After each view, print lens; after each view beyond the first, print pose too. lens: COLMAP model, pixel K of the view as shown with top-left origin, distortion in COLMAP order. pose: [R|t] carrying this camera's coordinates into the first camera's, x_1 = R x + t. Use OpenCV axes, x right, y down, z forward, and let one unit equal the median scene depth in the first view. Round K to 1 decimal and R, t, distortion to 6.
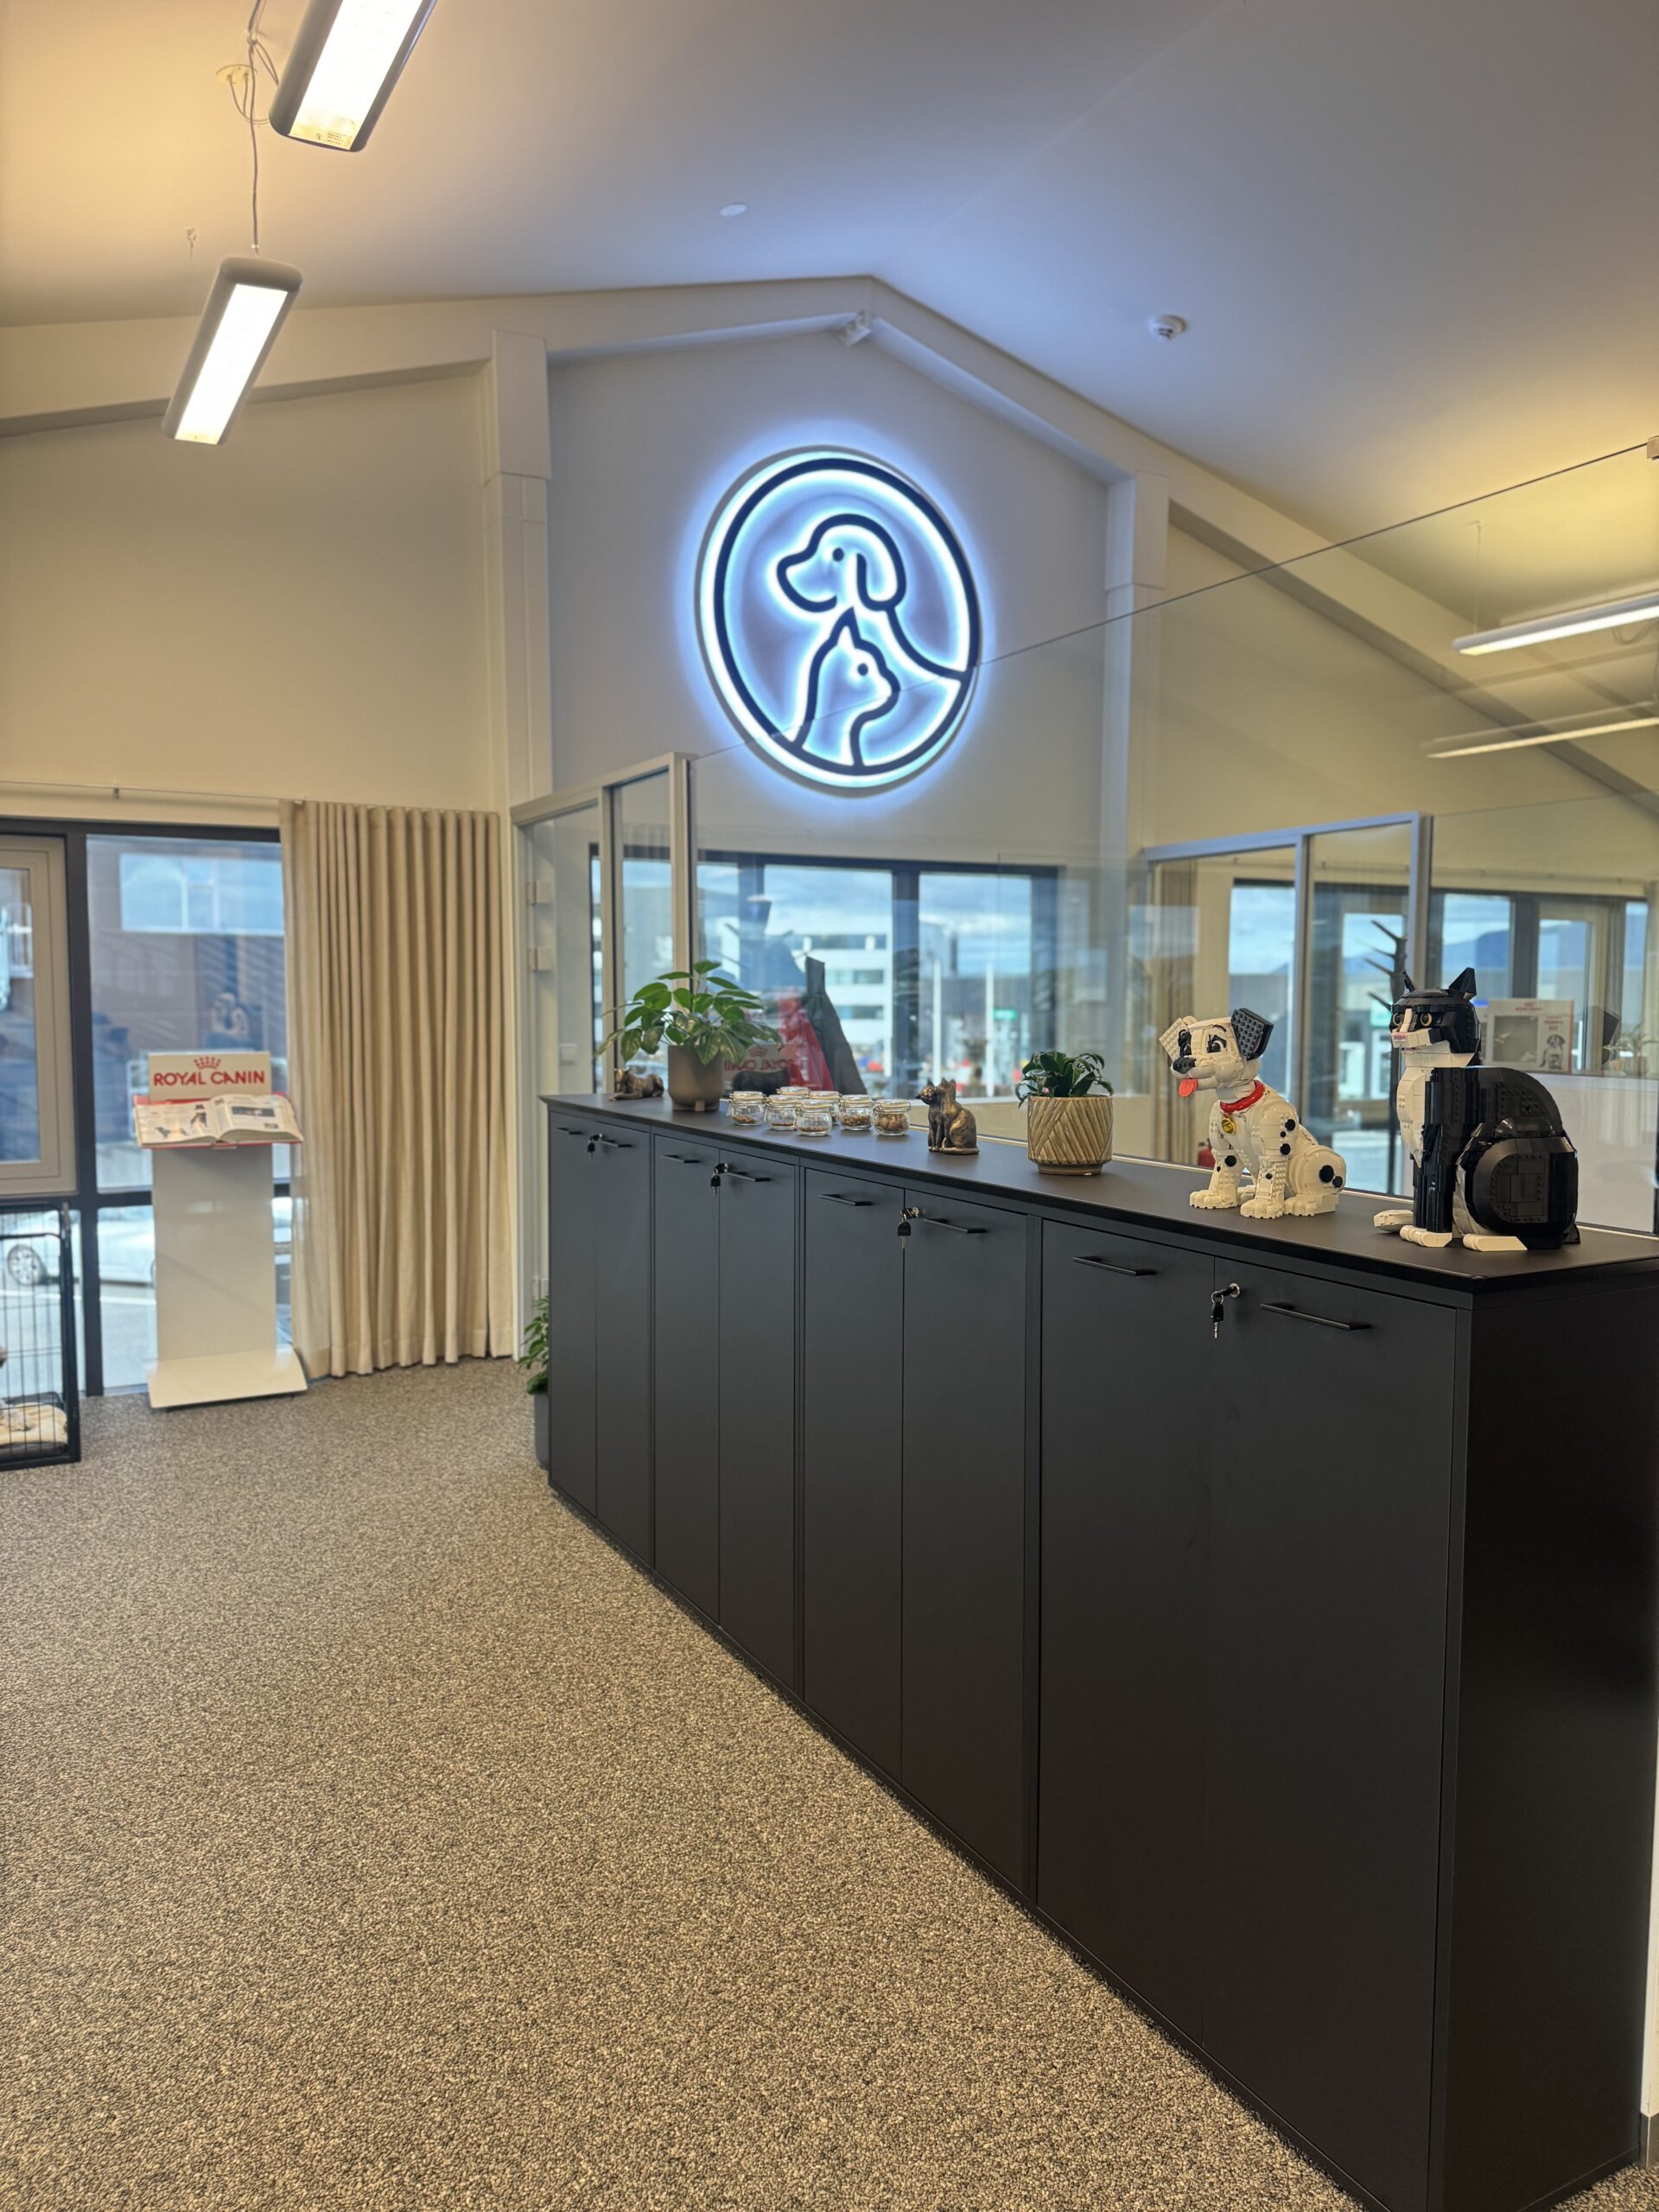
lens RADIAL K [[1576.4, 0, 829.1], [0, 1576.4, 1103.3], [0, 0, 1]] dist [0.081774, -0.099070]
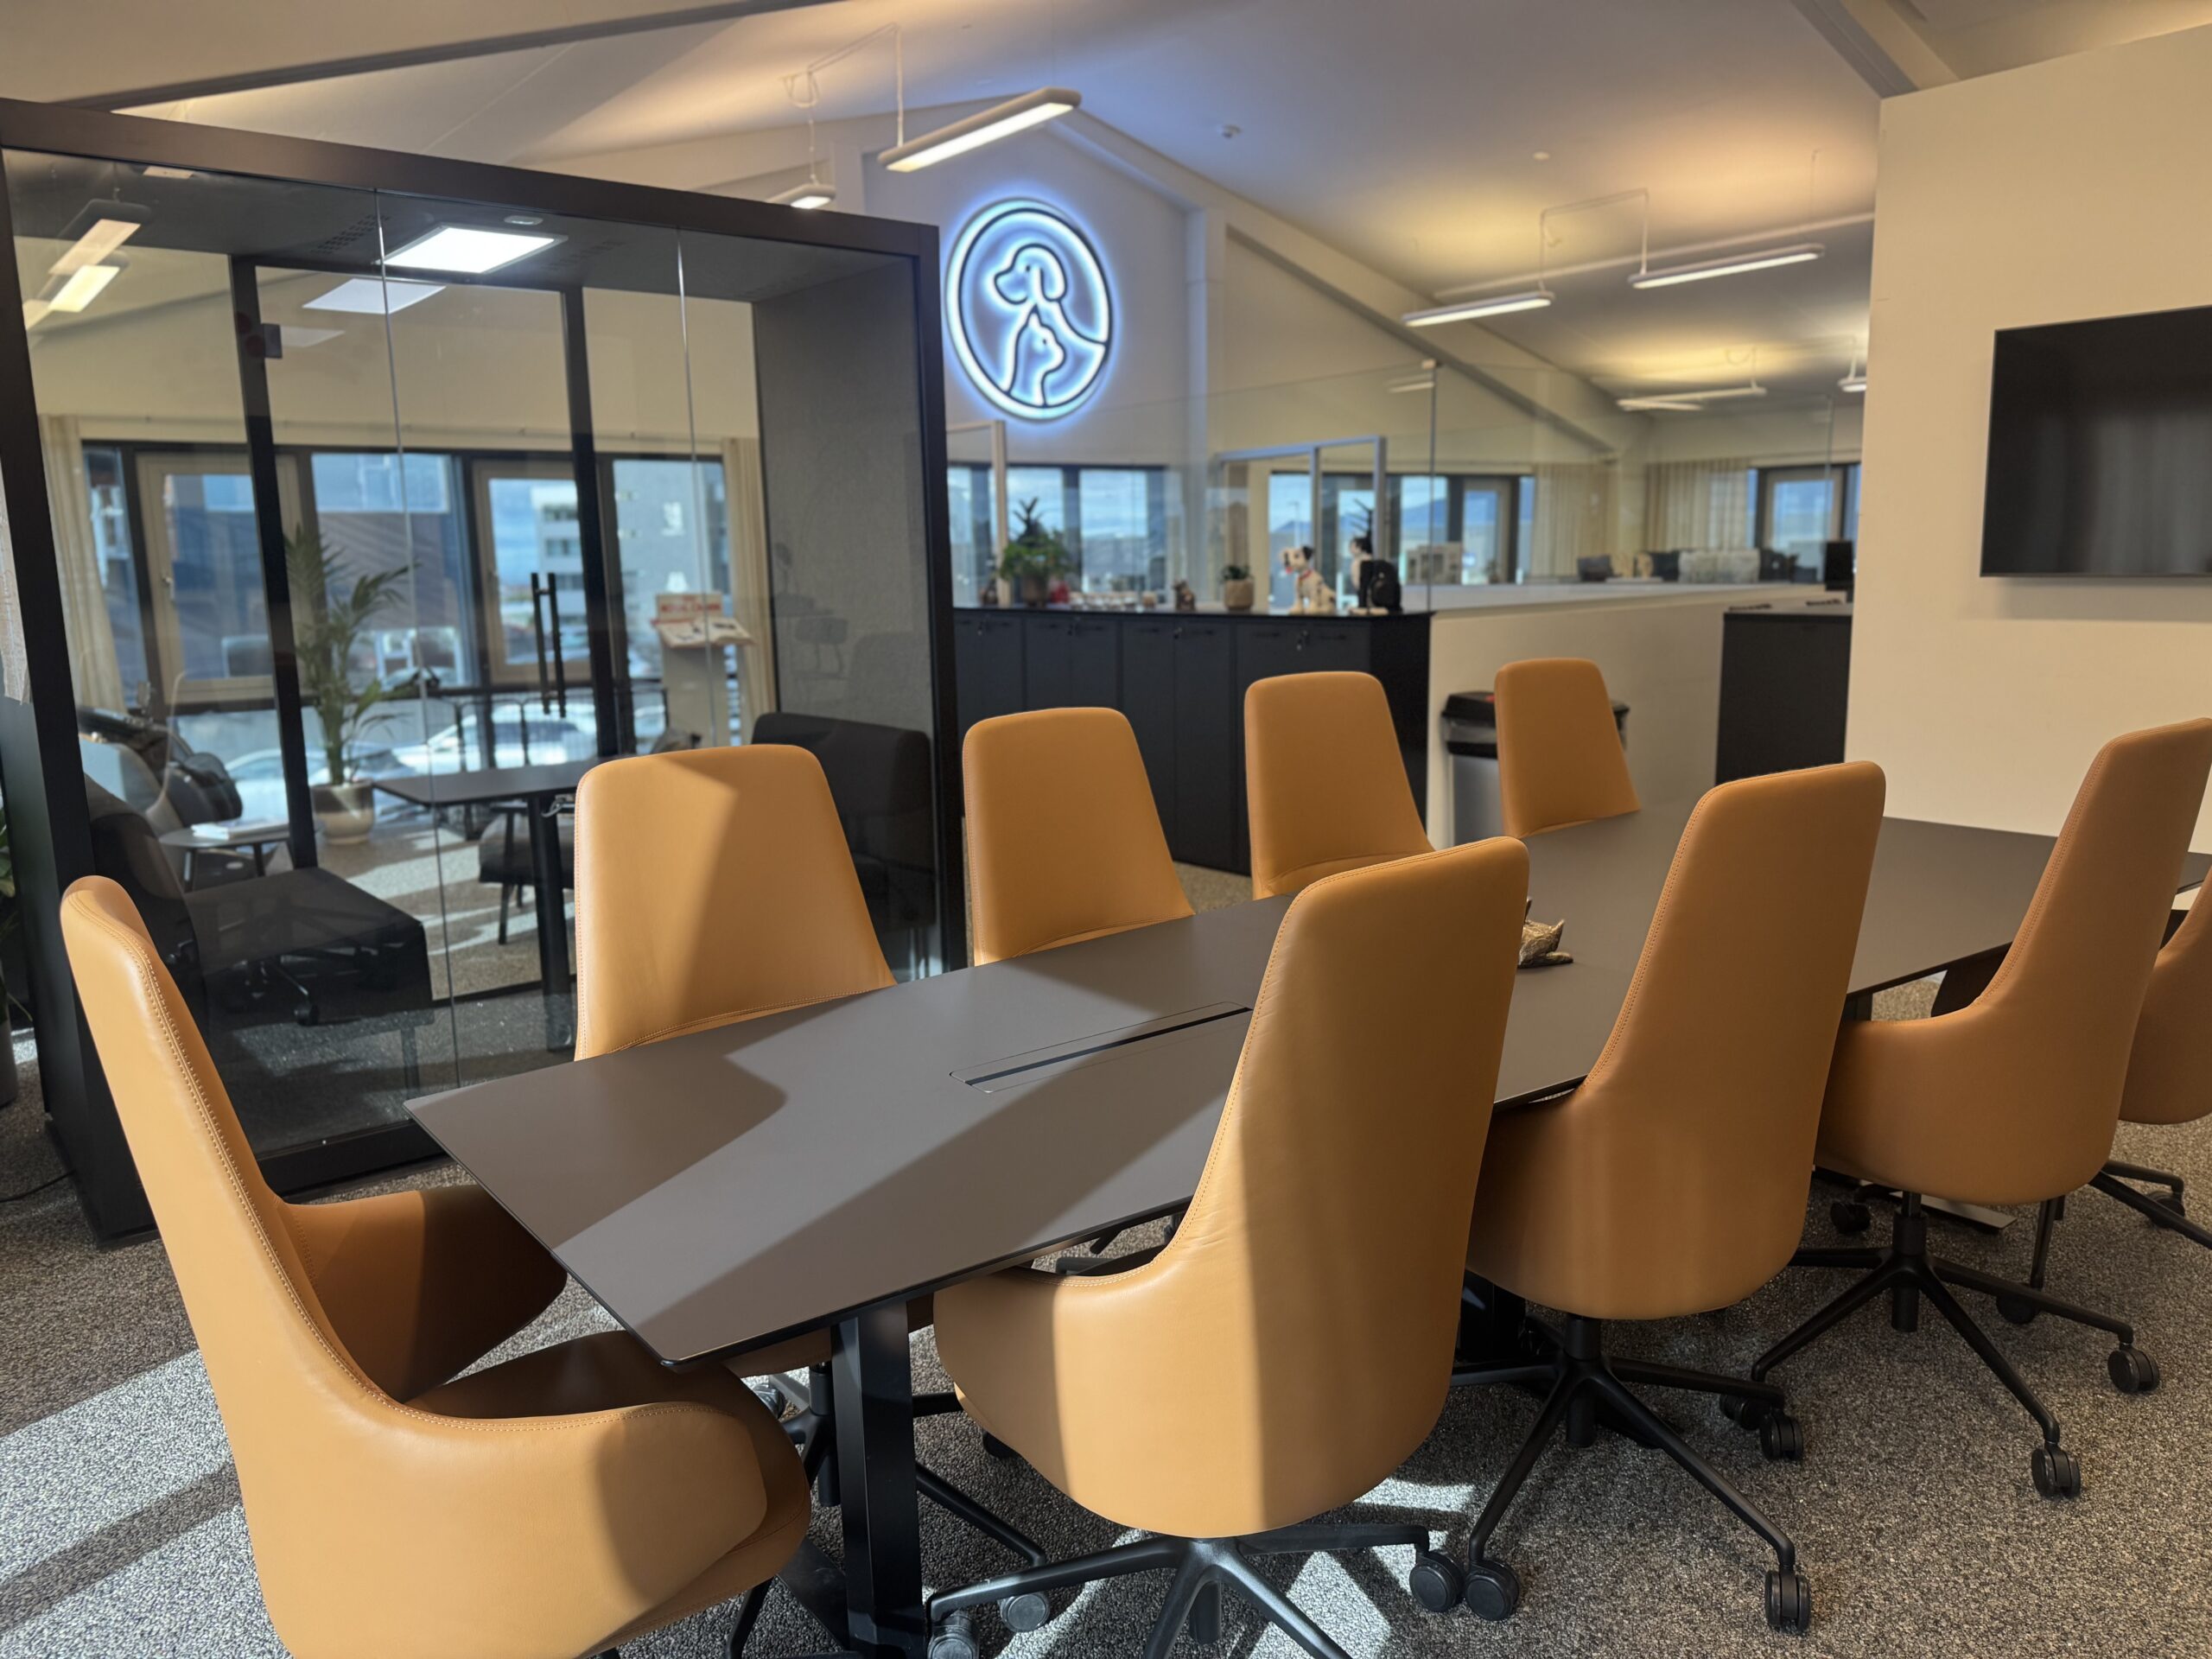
lens RADIAL K [[1576.4, 0, 1109.3], [0, 1576.4, 824.2], [0, 0, 1]] dist [0.081774, -0.099070]
pose [[0.985897, -0.050247, 0.159631, -0.192337], [0.034439, 0.994361, 0.100297, 0.048702], [-0.163771, -0.093385, 0.982068, -0.611322]]
